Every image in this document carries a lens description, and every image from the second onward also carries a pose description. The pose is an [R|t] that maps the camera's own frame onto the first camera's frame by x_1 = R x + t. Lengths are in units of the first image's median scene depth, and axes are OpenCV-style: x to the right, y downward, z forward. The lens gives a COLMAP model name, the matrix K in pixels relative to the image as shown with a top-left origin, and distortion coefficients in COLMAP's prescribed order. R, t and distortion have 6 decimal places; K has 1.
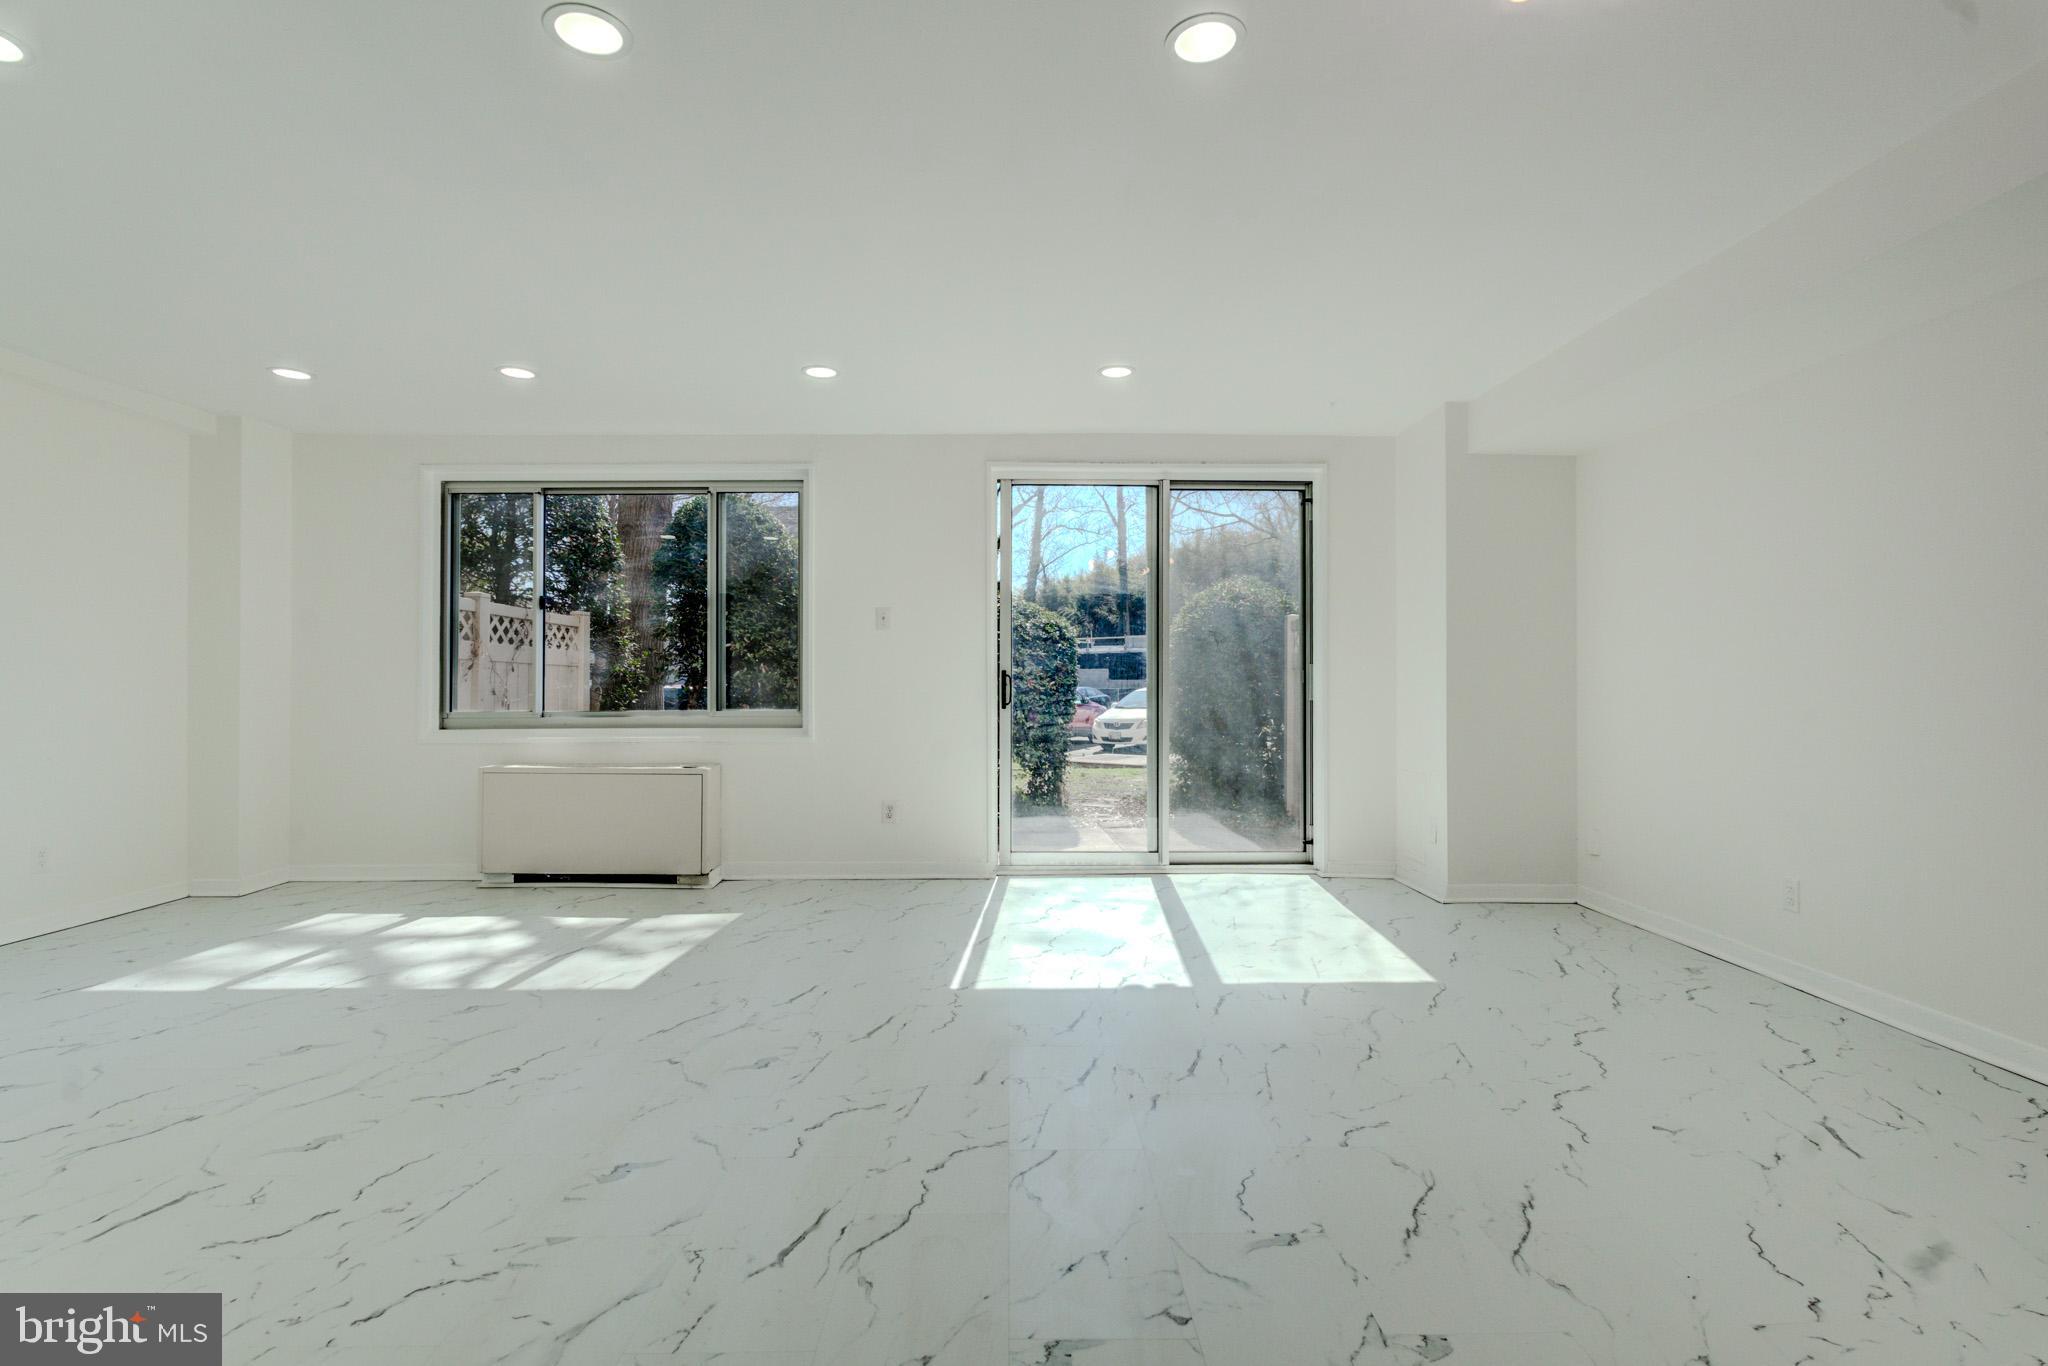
lens RADIAL K [[928.6, 0, 1018.0], [0, 928.6, 680.8], [0, 0, 1]] dist [-0.001799, -0.000275]
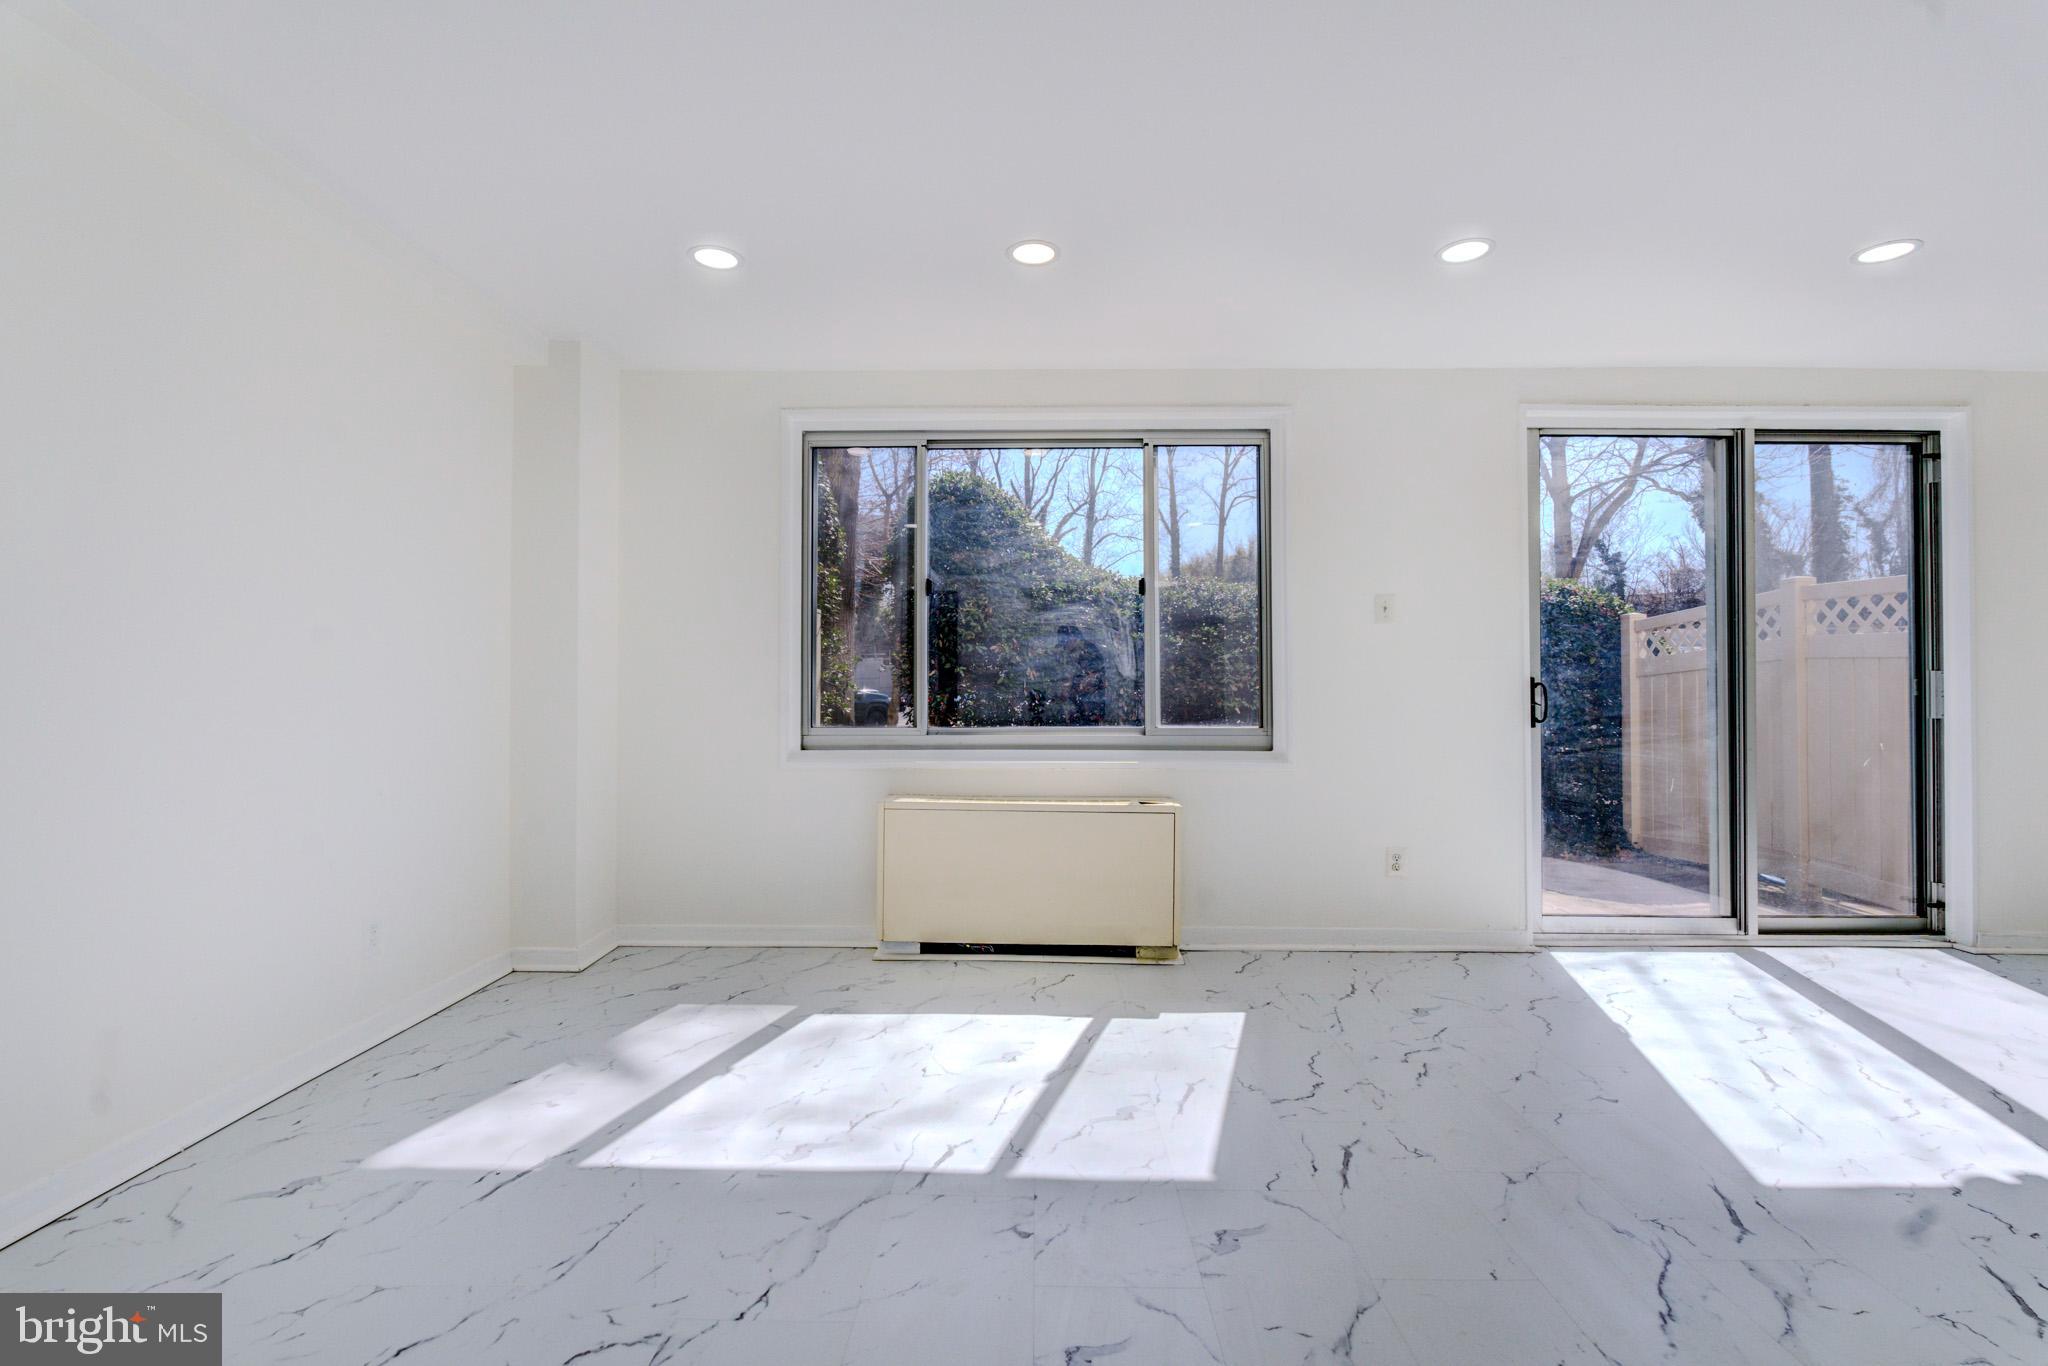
lens RADIAL K [[910.5, 0, 1021.0], [0, 910.5, 667.8], [0, 0, 1]] dist [-0.003937, -0.001040]
pose [[0.999758, 0.005585, -0.021287, -0.424720], [-0.006057, 0.999736, -0.022178, 0.000786], [0.021158, 0.022301, 0.999527, 0.244212]]
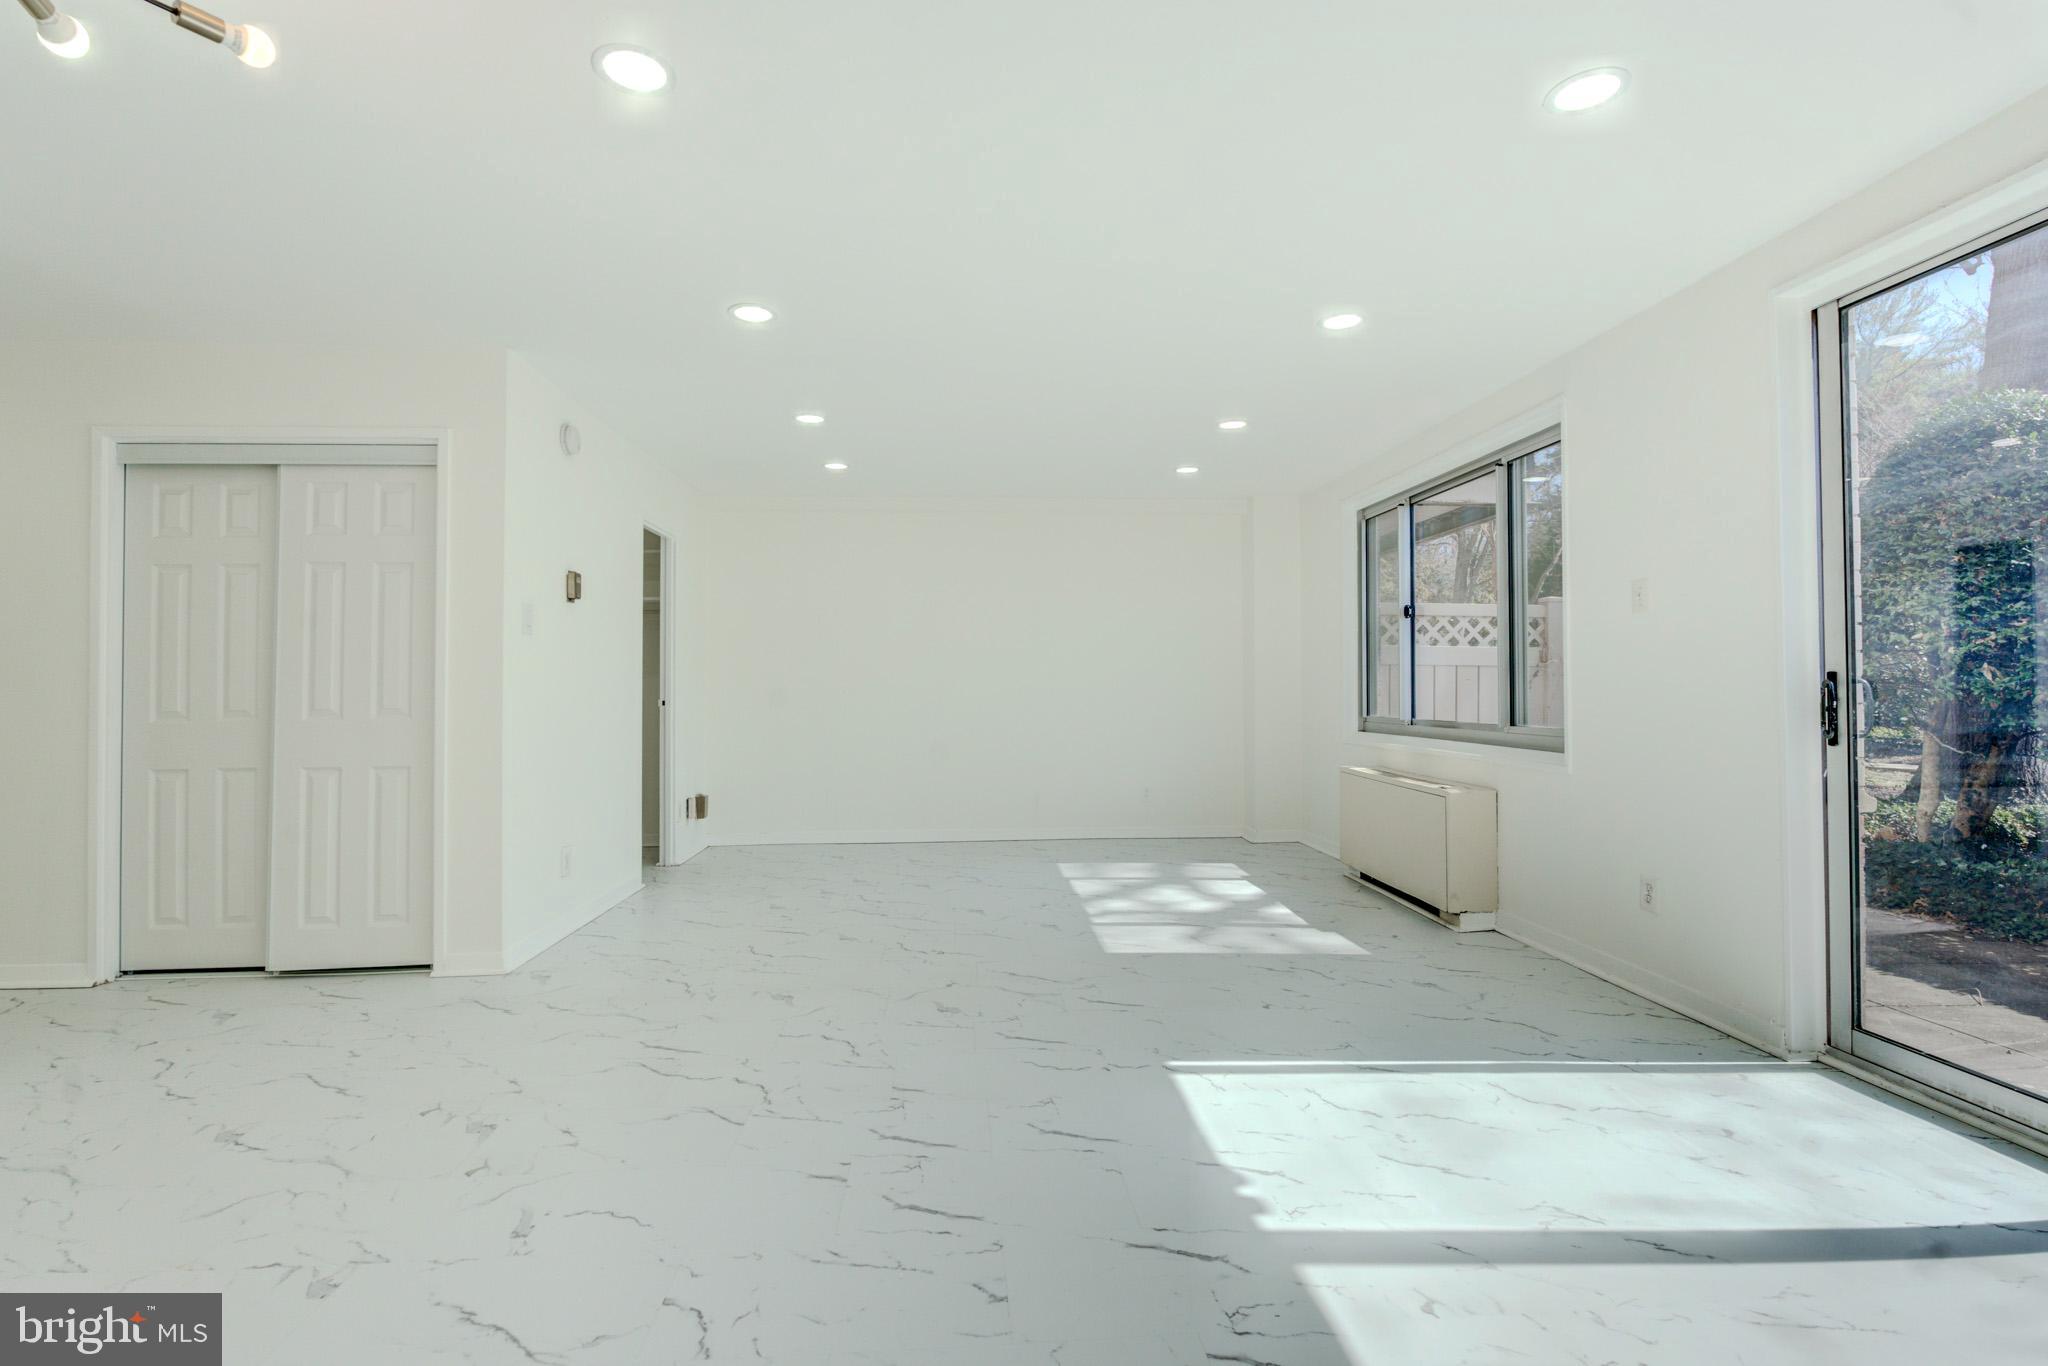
lens RADIAL K [[937.3, 0, 1036.2], [0, 937.3, 668.7], [0, 0, 1]] dist [-0.023154, -0.000271]
pose [[0.076865, -0.014043, -0.996943, 0.478217], [-0.004438, 0.999886, -0.014427, -0.004220], [0.997032, 0.005534, 0.076794, 0.521664]]
